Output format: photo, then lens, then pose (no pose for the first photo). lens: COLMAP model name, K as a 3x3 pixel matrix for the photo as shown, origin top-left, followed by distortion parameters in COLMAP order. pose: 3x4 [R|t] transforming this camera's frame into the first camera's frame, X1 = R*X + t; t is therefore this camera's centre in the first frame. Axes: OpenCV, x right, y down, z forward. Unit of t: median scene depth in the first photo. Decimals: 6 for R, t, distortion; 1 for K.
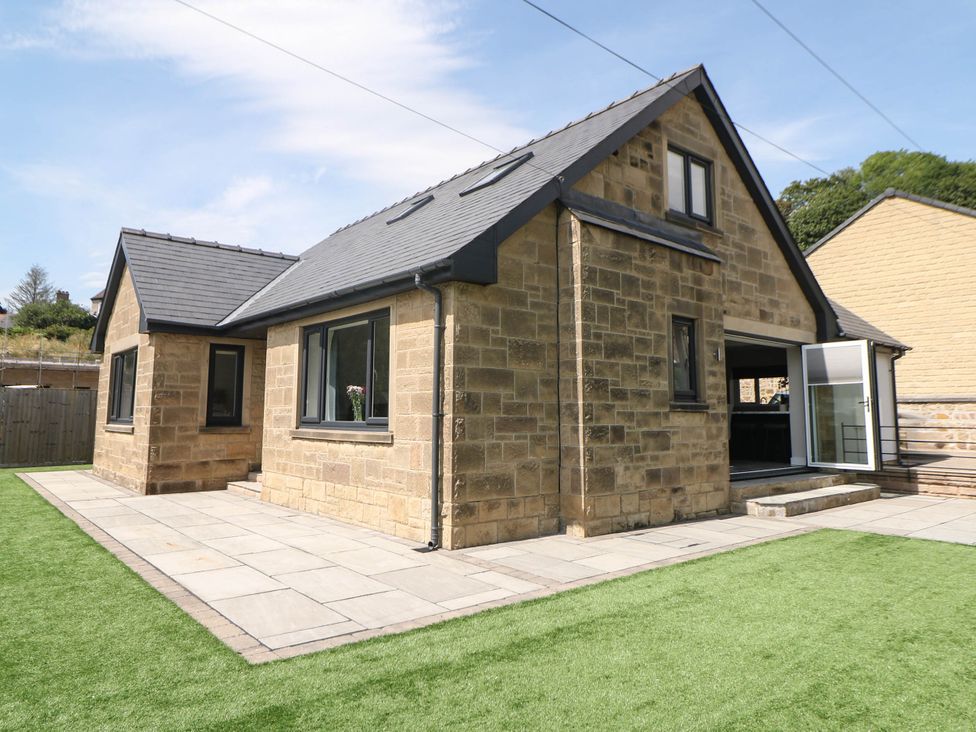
lens RADIAL K [[656.4, 0, 453.0], [0, 656.4, 339.2], [0, 0, 1]] dist [-0.000912, -0.000201]
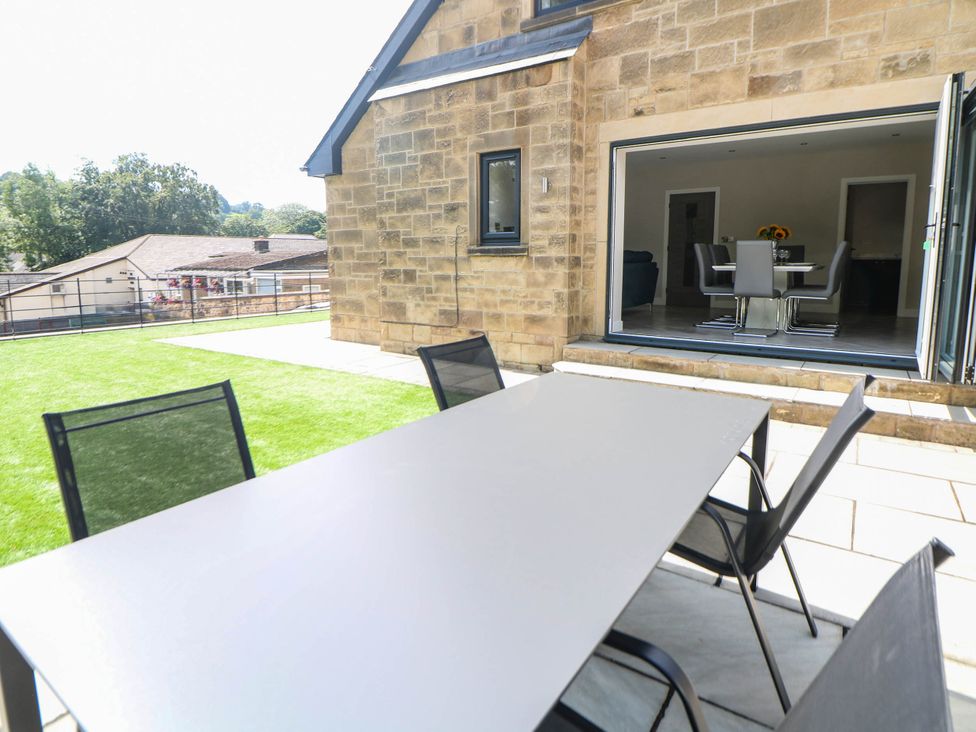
lens RADIAL K [[532.8, 0, 492.1], [0, 532.8, 326.8], [0, 0, 1]] dist [-0.002774, -0.012114]
pose [[0.299647, 0.109613, -0.947732, 1.156009], [0.112547, 0.982380, 0.149205, 0.101170], [0.947388, -0.151374, 0.282031, 0.806213]]
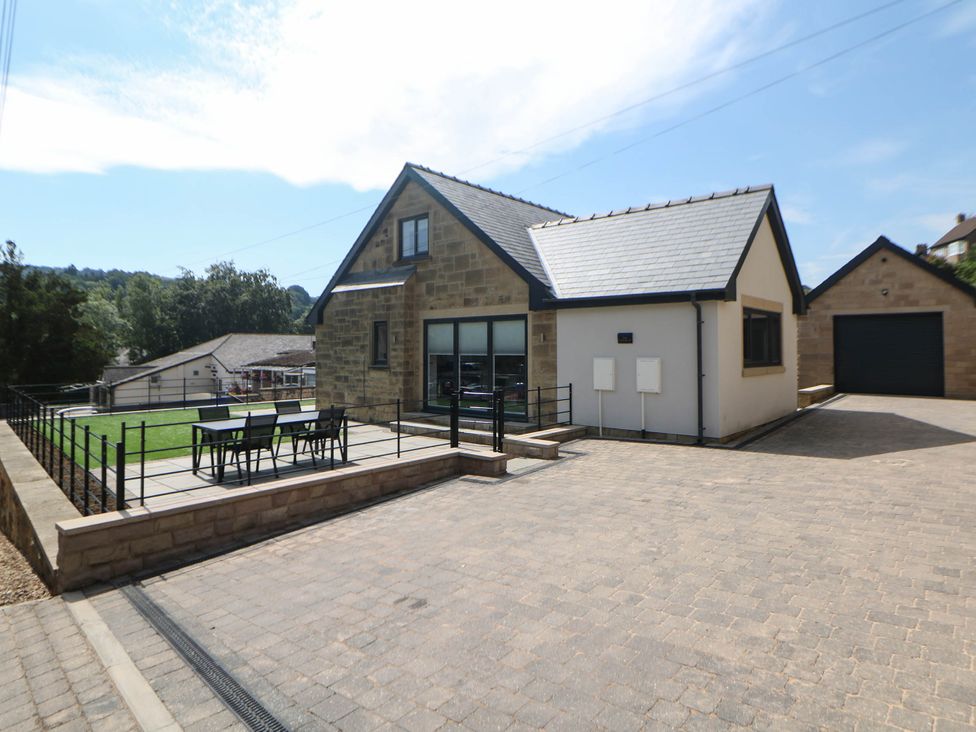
lens RADIAL K [[539.0, 0, 495.0], [0, 539.0, 342.9], [0, 0, 1]] dist [0.001046, -0.000150]
pose [[0.187992, -0.025474, -0.981840, 2.124437], [0.116569, 0.993177, -0.003449, 0.079565], [0.975228, -0.113803, 0.189679, 1.101947]]
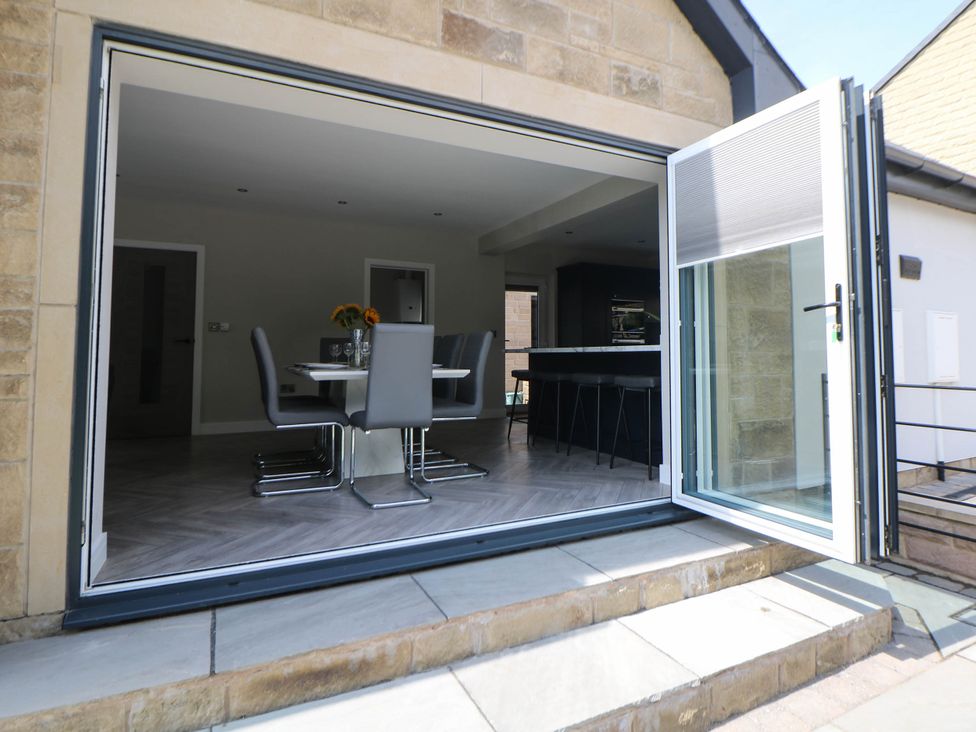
lens RADIAL K [[532.8, 0, 492.1], [0, 532.8, 326.8], [0, 0, 1]] dist [-0.002774, -0.012114]
pose [[0.977887, -0.020137, -0.208163, 0.709583], [0.032531, 0.997885, 0.056287, 0.115805], [0.206589, -0.061814, 0.976473, 0.994792]]
